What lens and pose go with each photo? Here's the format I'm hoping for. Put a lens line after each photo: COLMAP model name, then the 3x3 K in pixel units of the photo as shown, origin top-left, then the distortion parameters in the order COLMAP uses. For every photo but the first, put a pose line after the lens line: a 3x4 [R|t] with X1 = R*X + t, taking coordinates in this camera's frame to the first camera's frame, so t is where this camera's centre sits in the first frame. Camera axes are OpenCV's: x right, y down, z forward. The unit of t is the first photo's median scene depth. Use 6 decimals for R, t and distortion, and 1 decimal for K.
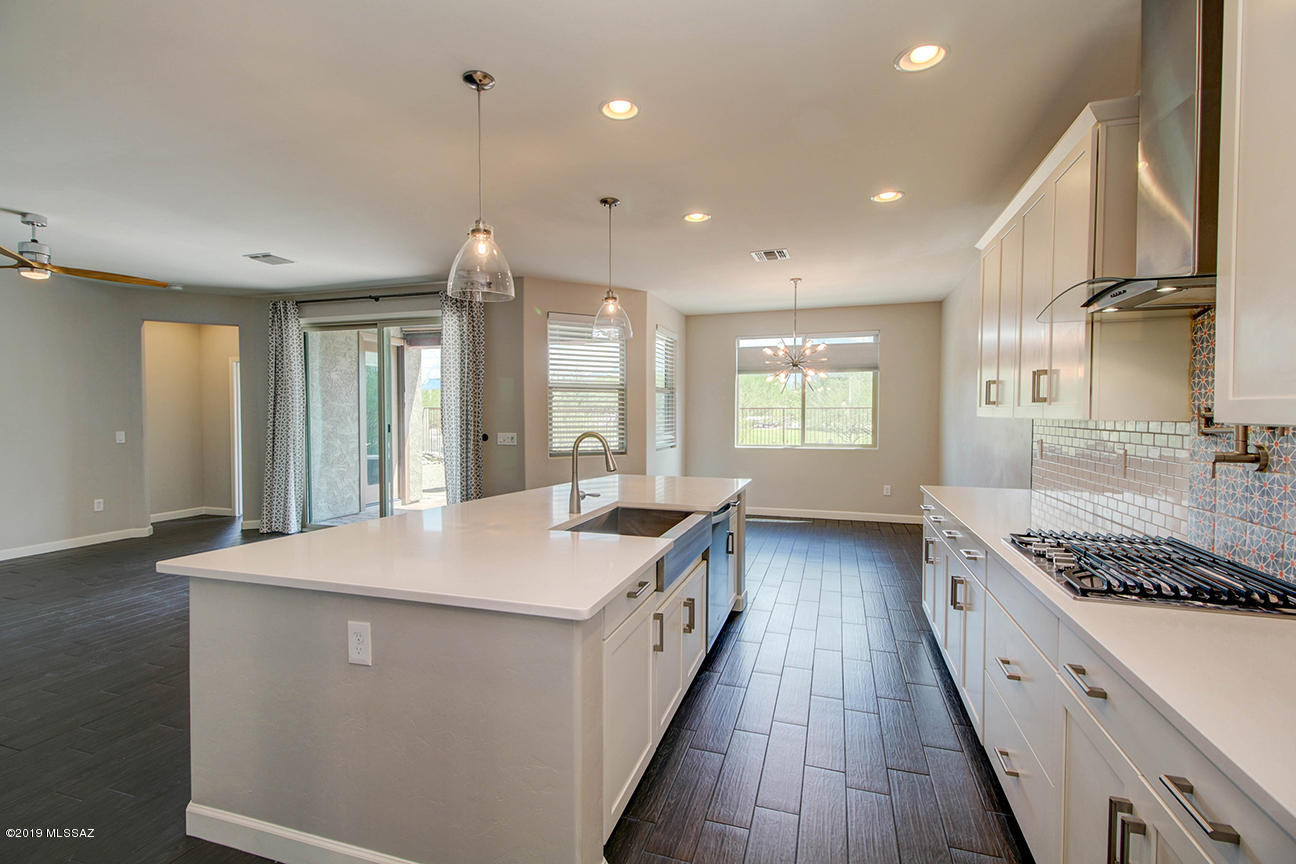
lens RADIAL K [[592.3, 0, 648.0], [0, 592.3, 439.7], [0, 0, 1]] dist [0.004987, -0.003658]
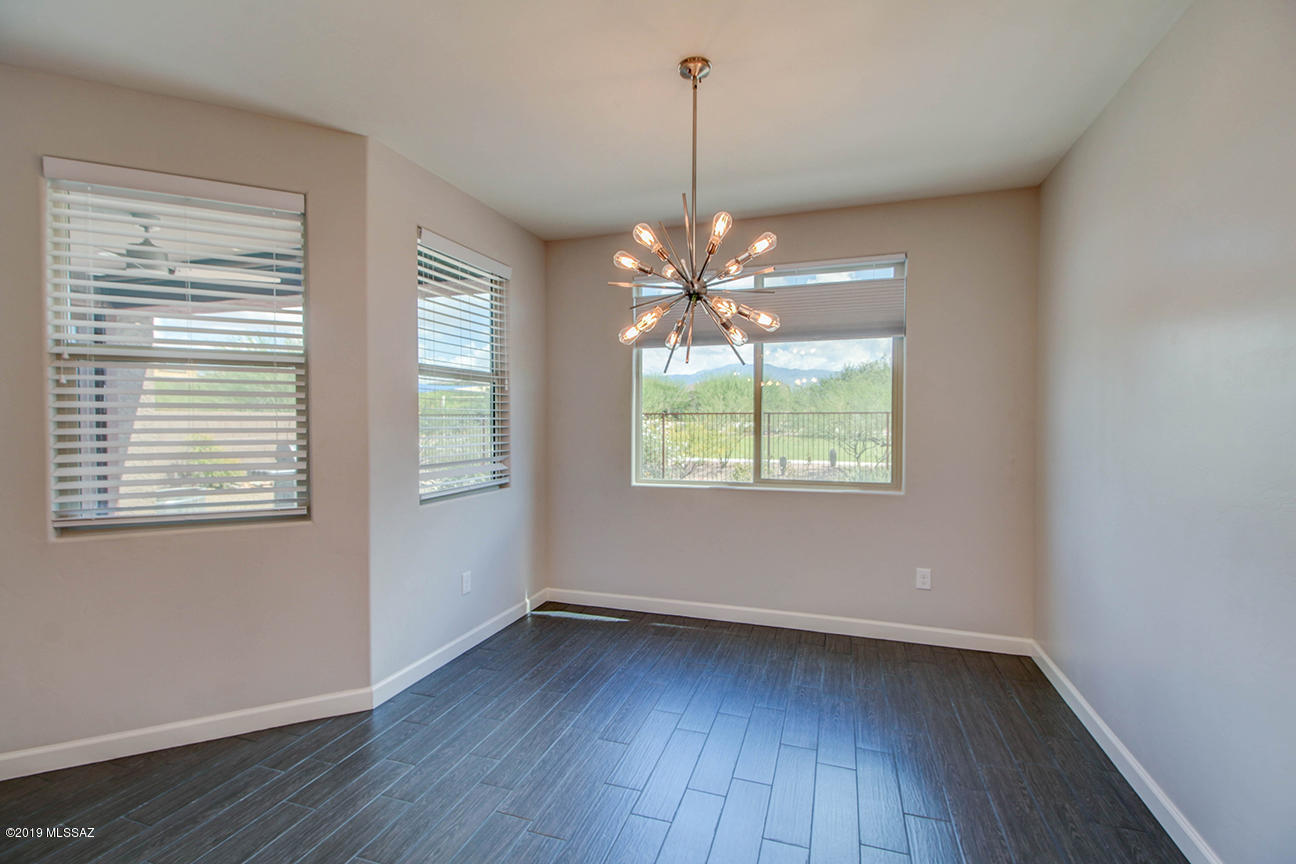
lens RADIAL K [[592.3, 0, 643.6], [0, 592.3, 420.2], [0, 0, 1]] dist [0.004987, -0.003658]
pose [[0.999659, 0.007260, -0.025092, 0.186725], [-0.008115, 0.999385, -0.034124, -0.029749], [0.024829, 0.034316, 0.999103, 0.510337]]
